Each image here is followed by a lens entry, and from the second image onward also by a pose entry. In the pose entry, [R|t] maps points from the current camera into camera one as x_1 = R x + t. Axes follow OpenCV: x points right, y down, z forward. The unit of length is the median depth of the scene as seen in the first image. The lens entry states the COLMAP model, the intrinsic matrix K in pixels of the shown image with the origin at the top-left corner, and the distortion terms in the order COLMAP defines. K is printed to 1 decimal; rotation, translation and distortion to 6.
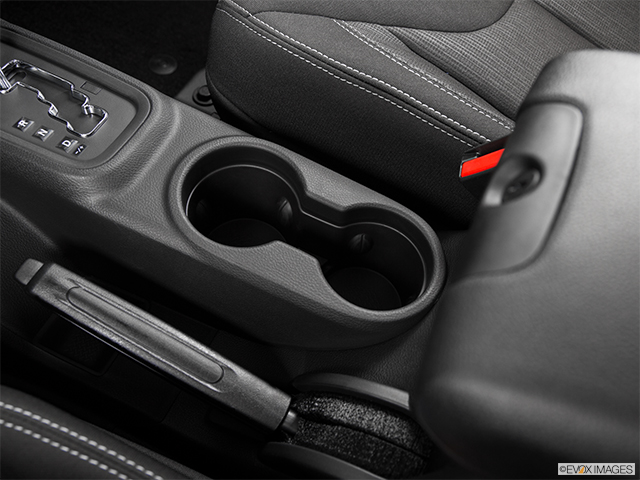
lens RADIAL K [[639.8, 0, 320.0], [0, 639.8, 240.0], [0, 0, 1]] dist [-0.000268, 0.001774]
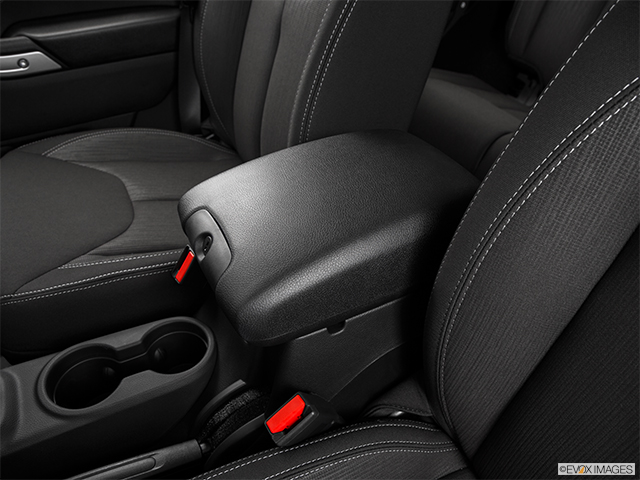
lens RADIAL K [[490.4, 0, 320.0], [0, 490.4, 240.0], [0, 0, 1]] dist [-0.124273, 0.070516]
pose [[0.604443, -0.567110, 0.559494, -0.249850], [0.703806, 0.709179, -0.041516, 0.158075], [-0.373237, 0.418870, 0.827794, -0.366422]]
